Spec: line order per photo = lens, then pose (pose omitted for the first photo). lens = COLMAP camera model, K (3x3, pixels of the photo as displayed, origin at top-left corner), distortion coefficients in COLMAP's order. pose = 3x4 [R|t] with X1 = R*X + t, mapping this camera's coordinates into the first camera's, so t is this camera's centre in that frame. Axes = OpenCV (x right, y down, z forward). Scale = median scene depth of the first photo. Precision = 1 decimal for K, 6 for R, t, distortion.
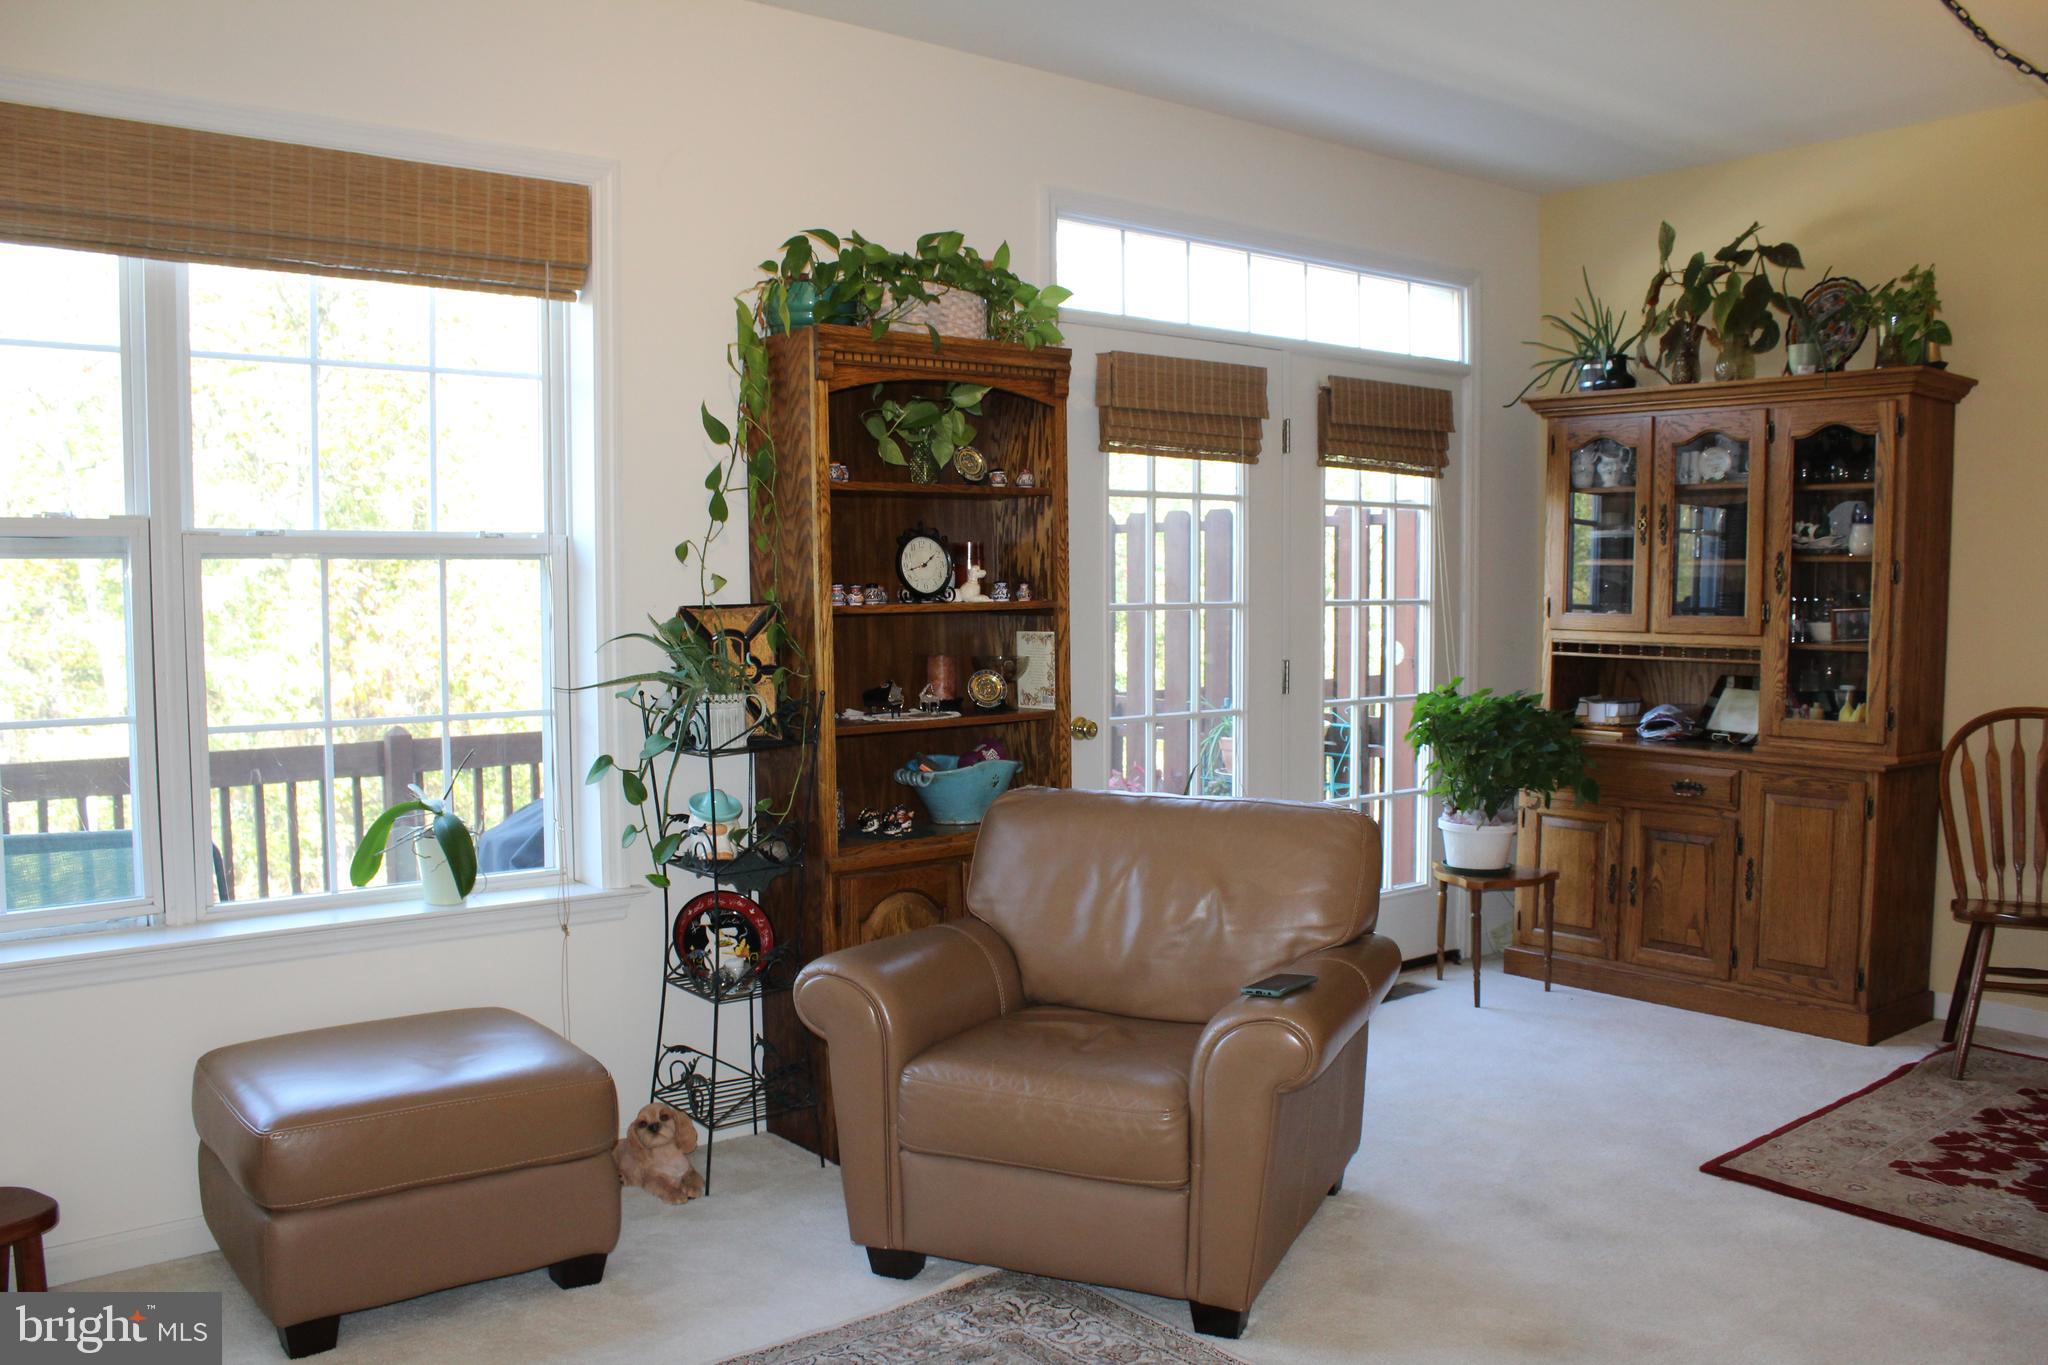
lens RADIAL K [[1706.9, 0, 1012.7], [0, 1706.9, 694.7], [0, 0, 1]] dist [-0.163538, 0.147005]
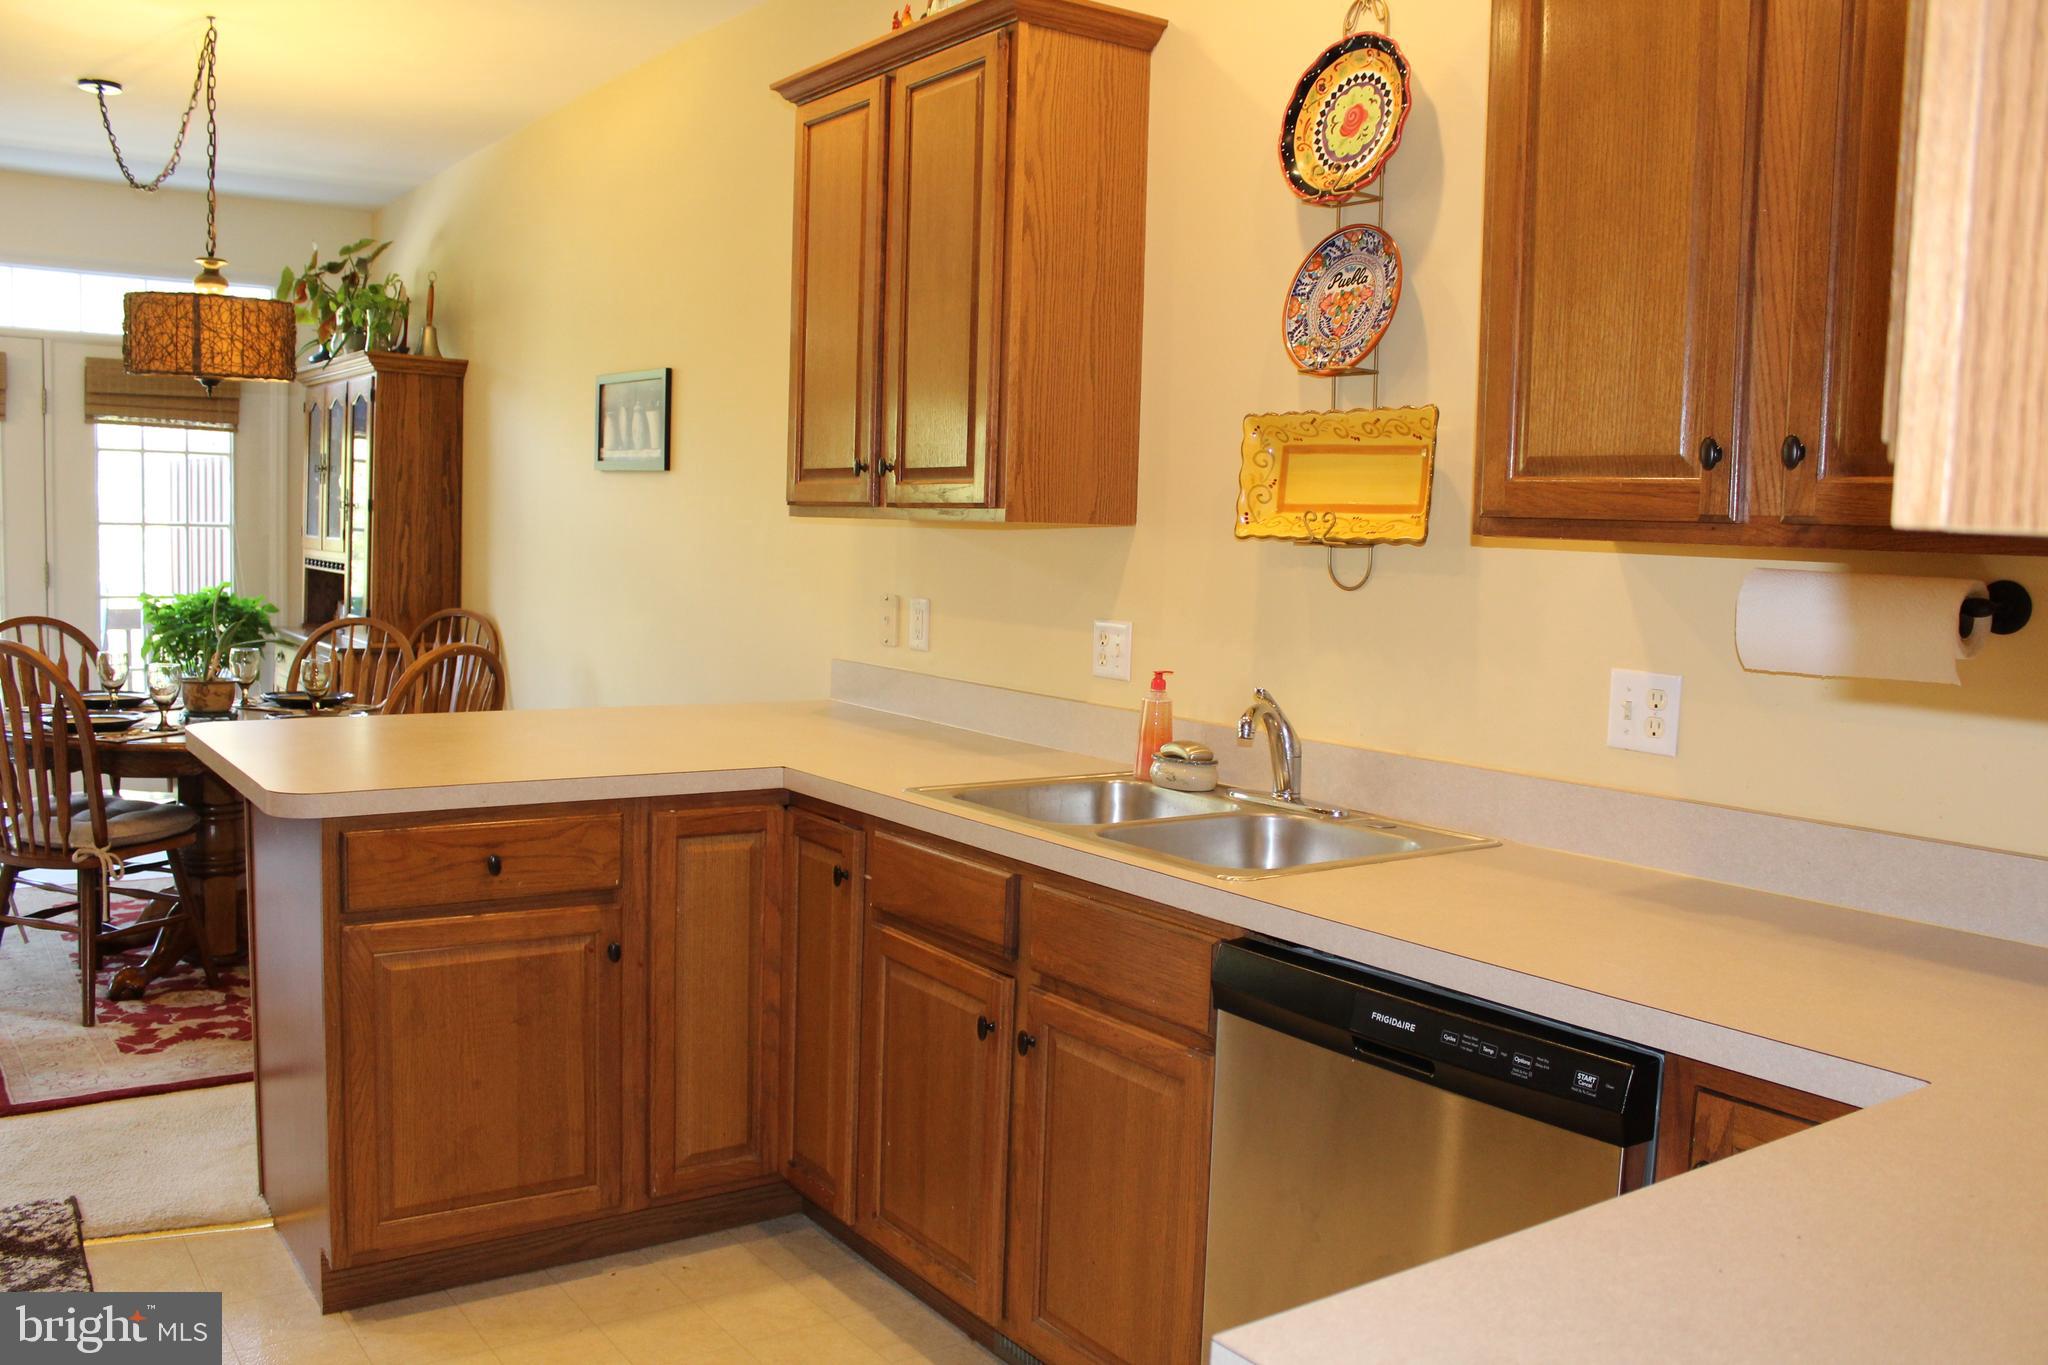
lens RADIAL K [[1706.9, 0, 1012.7], [0, 1706.9, 694.7], [0, 0, 1]] dist [-0.163538, 0.147005]
pose [[0.997053, 0.038916, -0.066113, 1.055170], [-0.037109, 0.998909, 0.028338, 0.019338], [0.067143, -0.025801, 0.997410, -0.282452]]
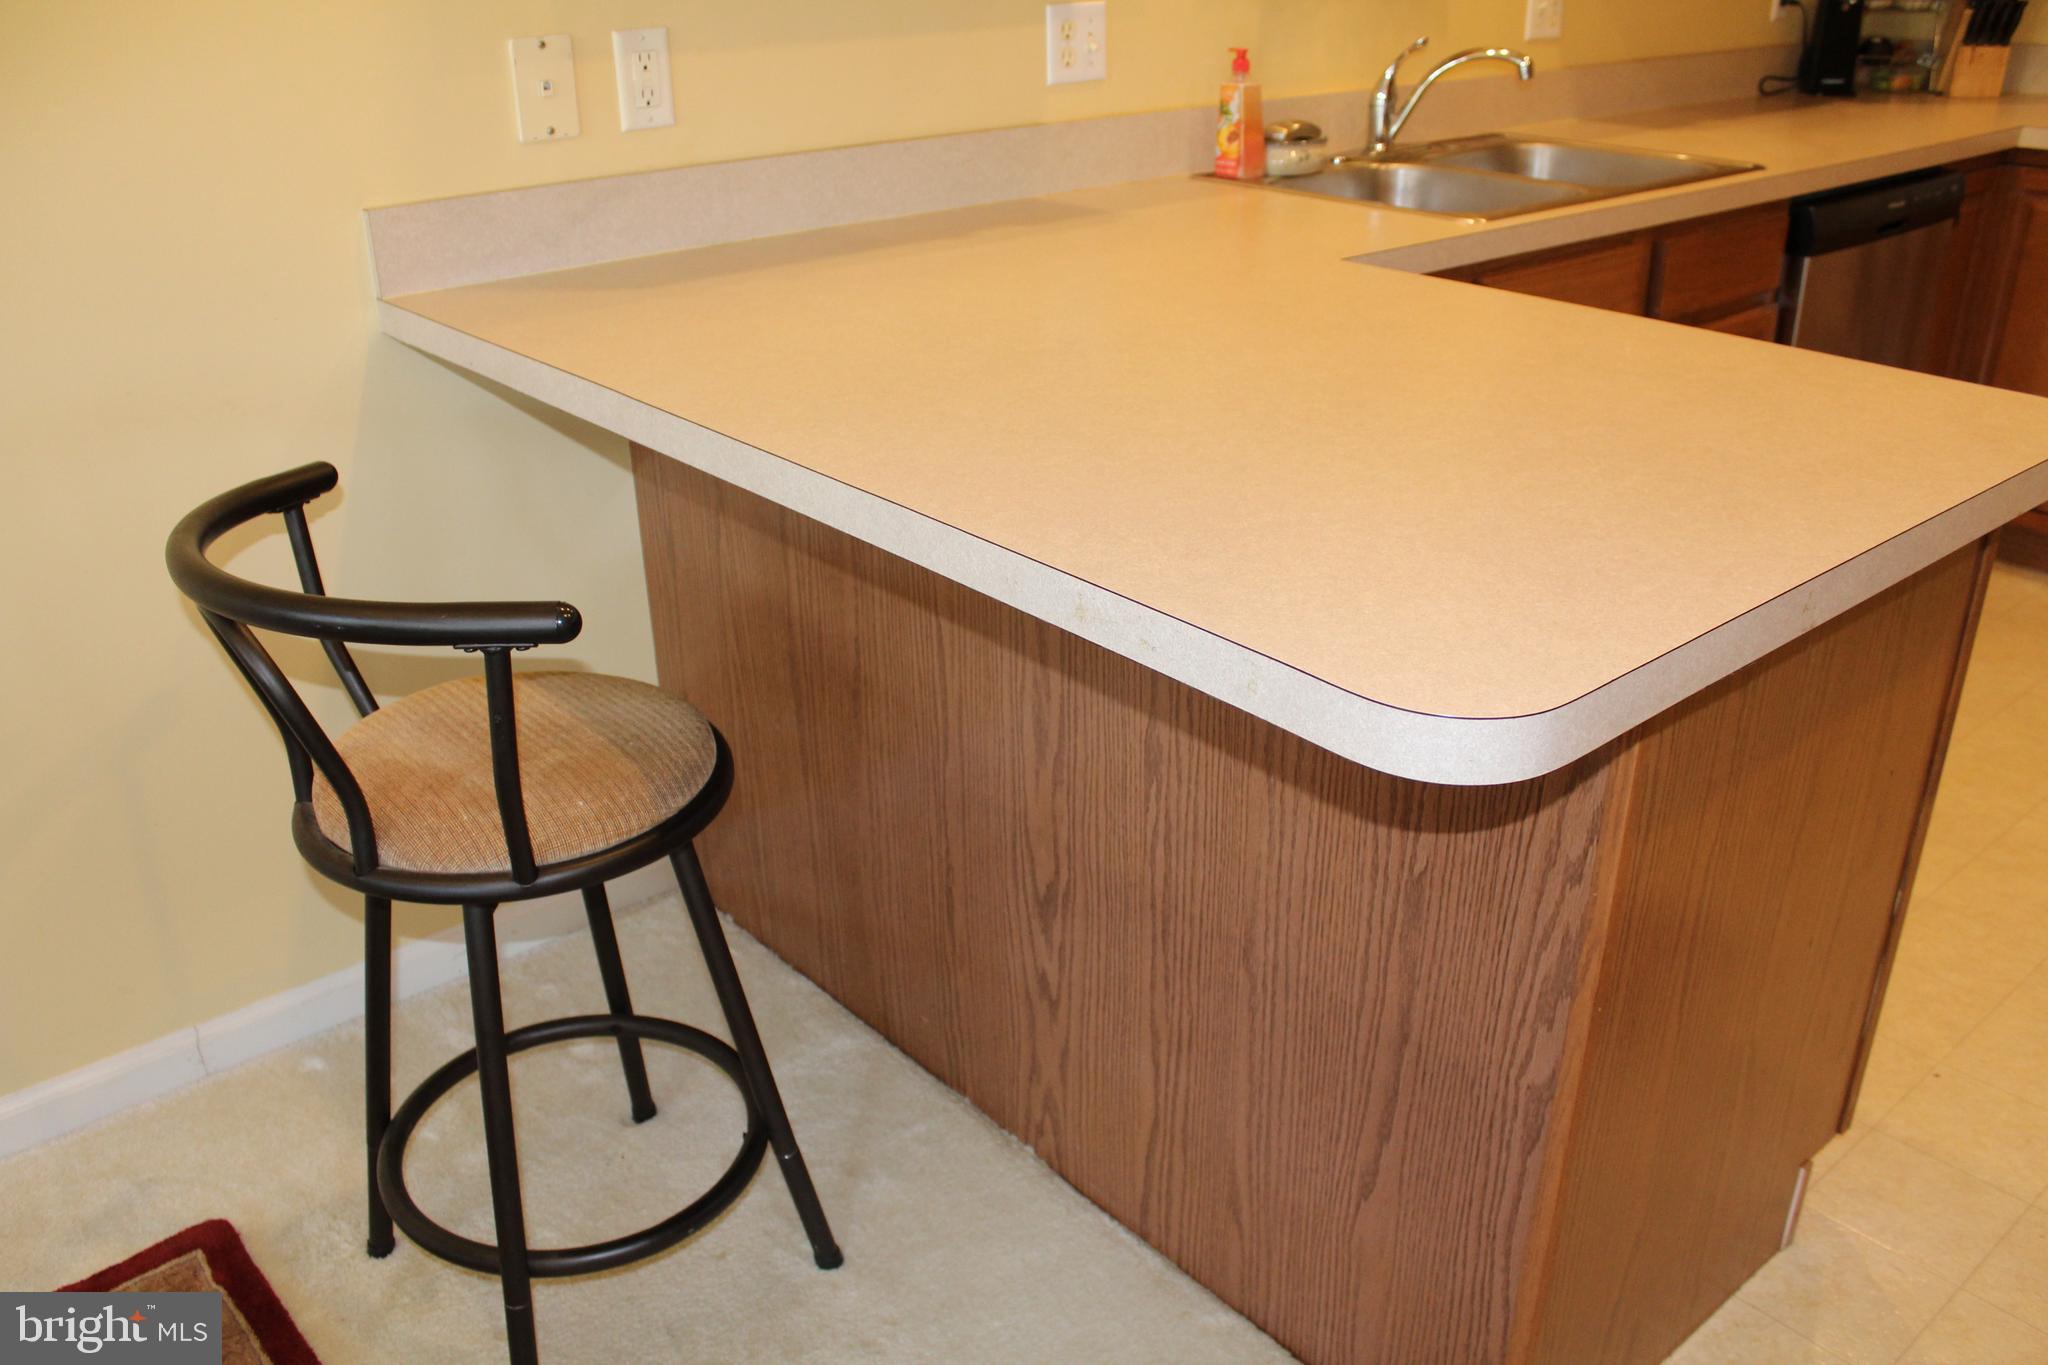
lens RADIAL K [[1706.9, 0, 1012.7], [0, 1706.9, 694.7], [0, 0, 1]] dist [-0.163538, 0.147005]
pose [[-0.022008, -0.433012, 0.901119, 0.547821], [0.081819, 0.897534, 0.433288, -0.021252], [-0.996404, 0.083265, 0.015676, 0.377138]]
